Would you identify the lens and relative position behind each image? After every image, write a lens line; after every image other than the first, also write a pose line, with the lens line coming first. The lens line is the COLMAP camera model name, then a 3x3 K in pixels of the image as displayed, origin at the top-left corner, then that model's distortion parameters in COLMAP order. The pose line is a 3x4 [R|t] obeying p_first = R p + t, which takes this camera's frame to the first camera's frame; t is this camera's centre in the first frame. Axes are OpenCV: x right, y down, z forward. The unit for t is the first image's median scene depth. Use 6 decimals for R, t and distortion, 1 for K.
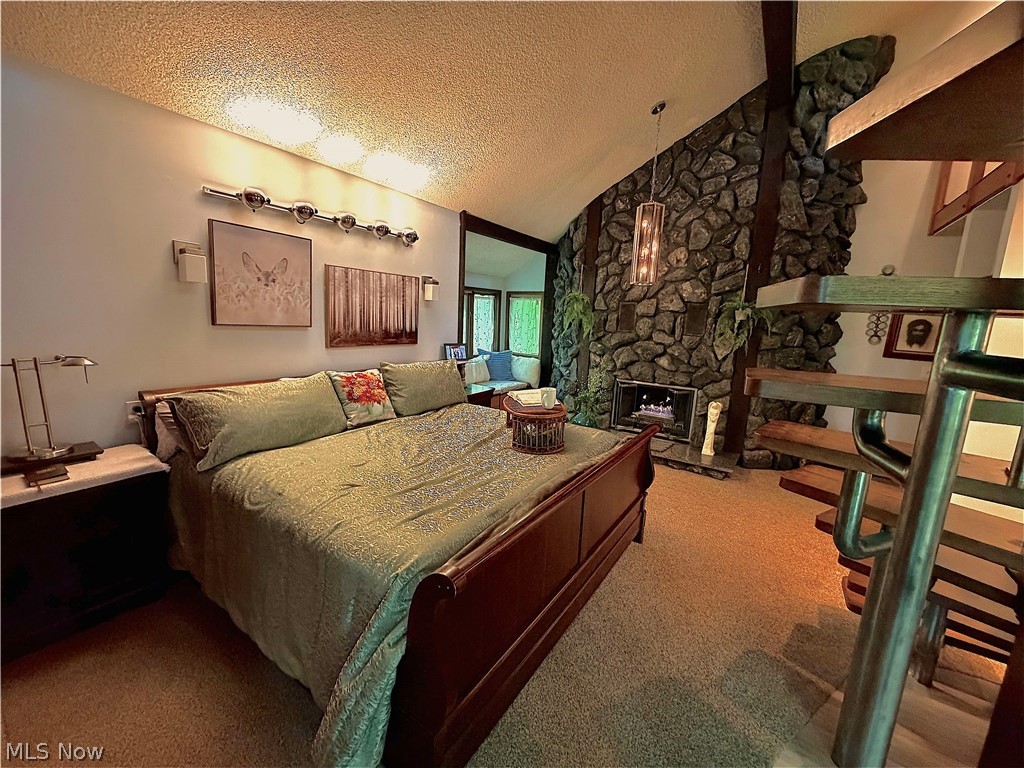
lens RADIAL K [[408.6, 0, 509.4], [0, 408.6, 385.0], [0, 0, 1]] dist [0.000007, -0.000313]
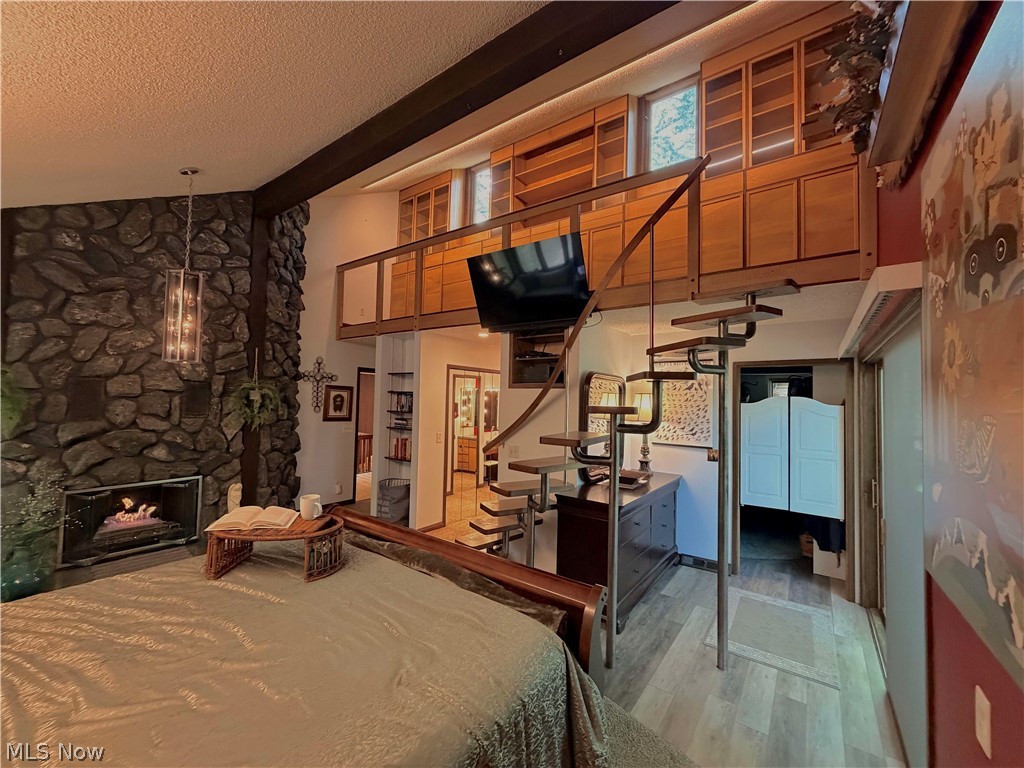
lens RADIAL K [[408.6, 0, 509.6], [0, 408.6, 385.3], [0, 0, 1]] dist [0.000007, -0.000313]
pose [[0.043598, -0.007900, 0.999018, -0.421343], [0.146615, 0.989193, 0.001424, -0.093381], [-0.988232, 0.146409, 0.044285, 0.278921]]
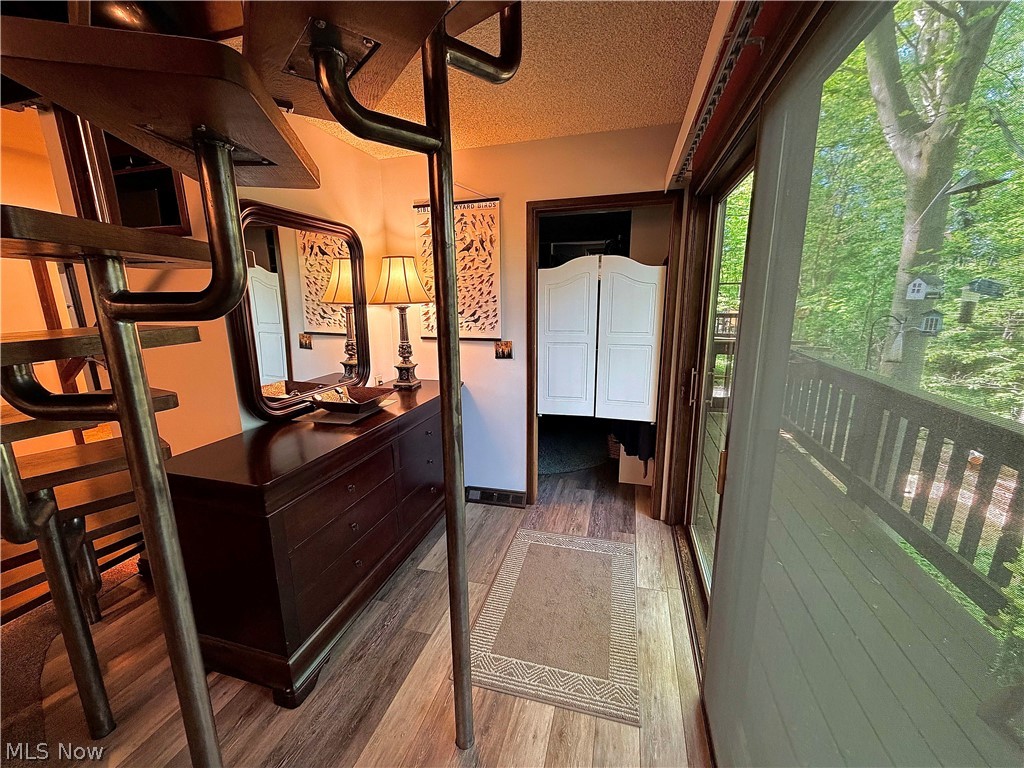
lens RADIAL K [[408.6, 0, 511.1], [0, 408.6, 385.2], [0, 0, 1]] dist [0.000007, -0.000313]
pose [[-0.314282, -0.239406, 0.918647, -0.066655], [0.156734, 0.941314, 0.298934, -0.000923], [-0.936302, 0.237933, -0.258315, 0.045644]]
